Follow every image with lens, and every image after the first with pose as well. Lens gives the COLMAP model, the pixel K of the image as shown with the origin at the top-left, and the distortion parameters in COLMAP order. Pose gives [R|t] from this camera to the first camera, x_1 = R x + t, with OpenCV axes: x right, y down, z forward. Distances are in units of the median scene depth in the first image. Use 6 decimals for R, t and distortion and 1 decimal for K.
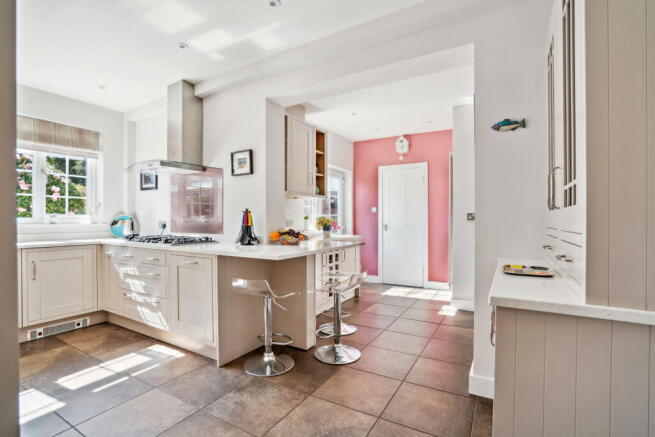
lens RADIAL K [[309.5, 0, 327.5], [0, 309.5, 218.5], [0, 0, 1]] dist [-0.000455, 0.000336]
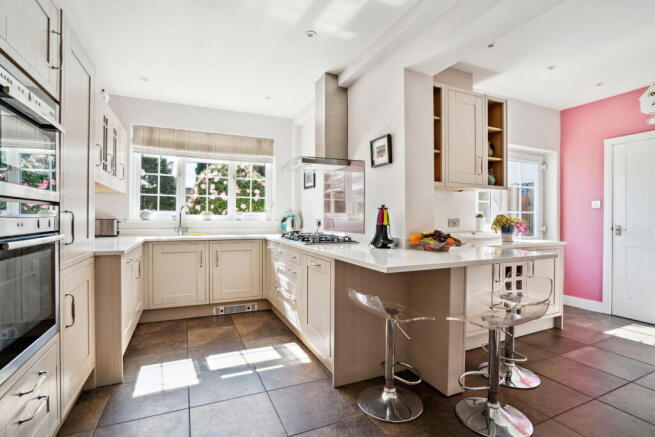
lens RADIAL K [[319.1, 0, 328.9], [0, 319.1, 216.3], [0, 0, 1]] dist [-0.053222, 0.033726]
pose [[0.826413, 0.003985, -0.563050, 0.098442], [-0.004071, 0.999991, 0.001102, -0.000775], [0.563050, 0.001382, 0.826422, 0.190387]]
